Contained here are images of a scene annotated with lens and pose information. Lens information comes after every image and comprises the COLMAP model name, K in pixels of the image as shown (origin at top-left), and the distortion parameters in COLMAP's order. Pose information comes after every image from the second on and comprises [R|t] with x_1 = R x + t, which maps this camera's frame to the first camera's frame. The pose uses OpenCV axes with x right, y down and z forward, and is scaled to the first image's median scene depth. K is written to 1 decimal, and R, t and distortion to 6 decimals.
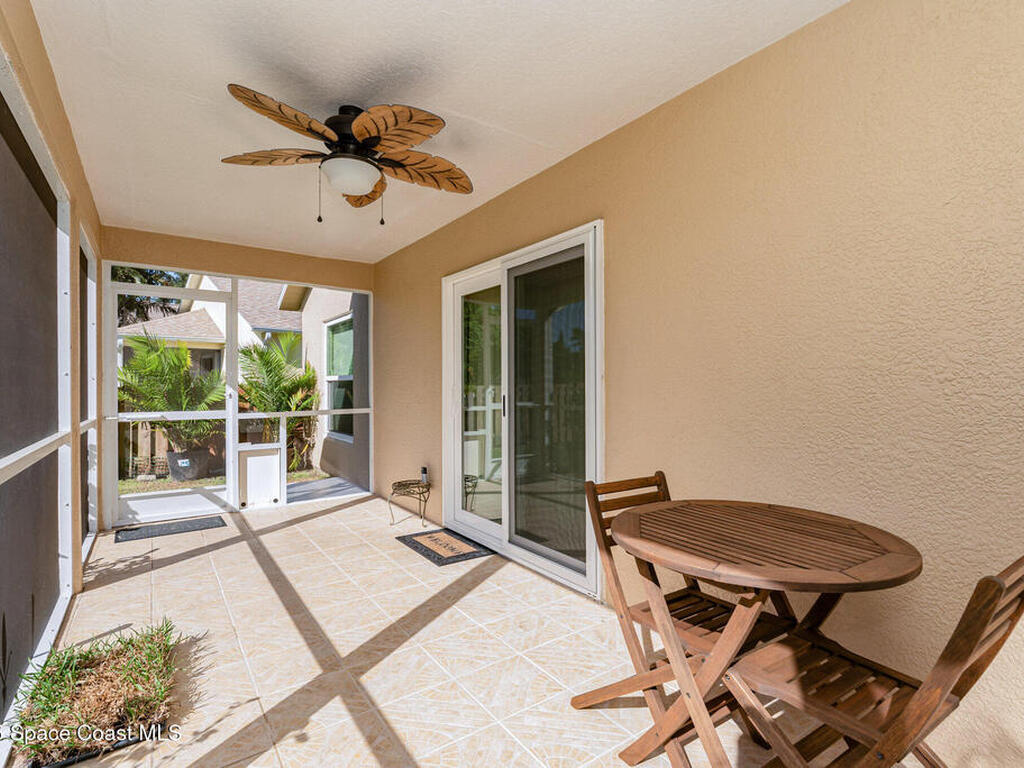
lens RADIAL K [[517.5, 0, 511.2], [0, 517.5, 383.5], [0, 0, 1]] dist [-0.003418, -0.000446]
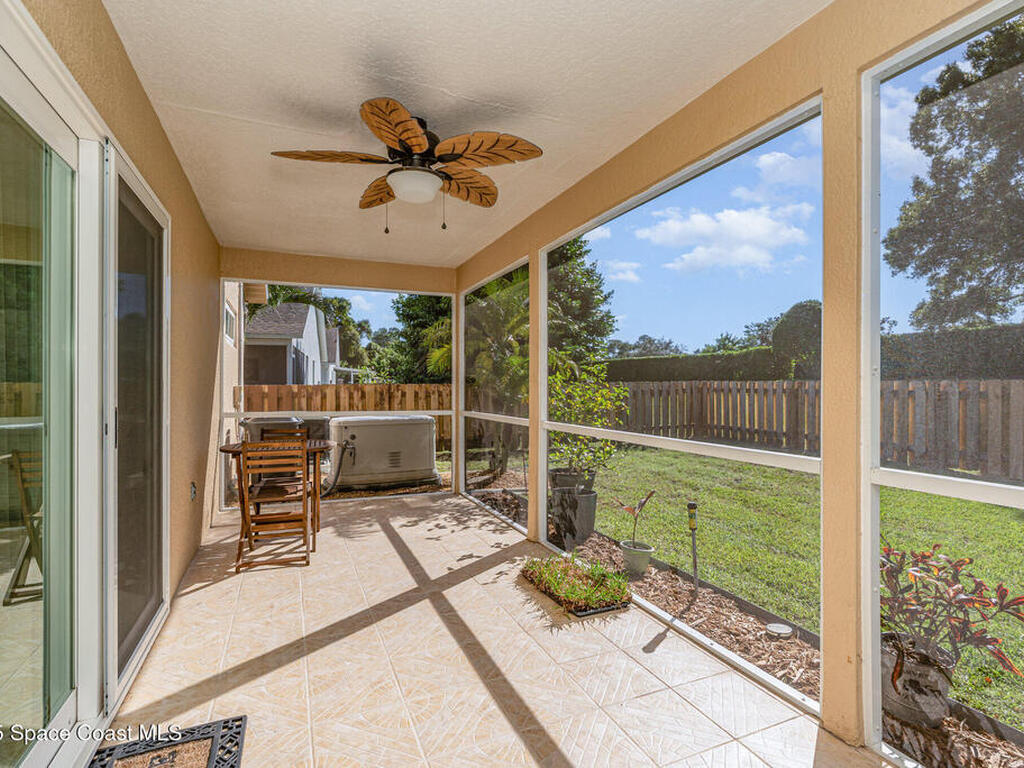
lens RADIAL K [[517.5, 0, 512.4], [0, 517.5, 381.5], [0, 0, 1]] dist [-0.003418, -0.000446]
pose [[-0.980545, -0.012087, 0.195920, -0.794778], [-0.011375, 0.999924, 0.004757, -0.020991], [-0.195963, 0.002436, -0.980608, 2.263837]]
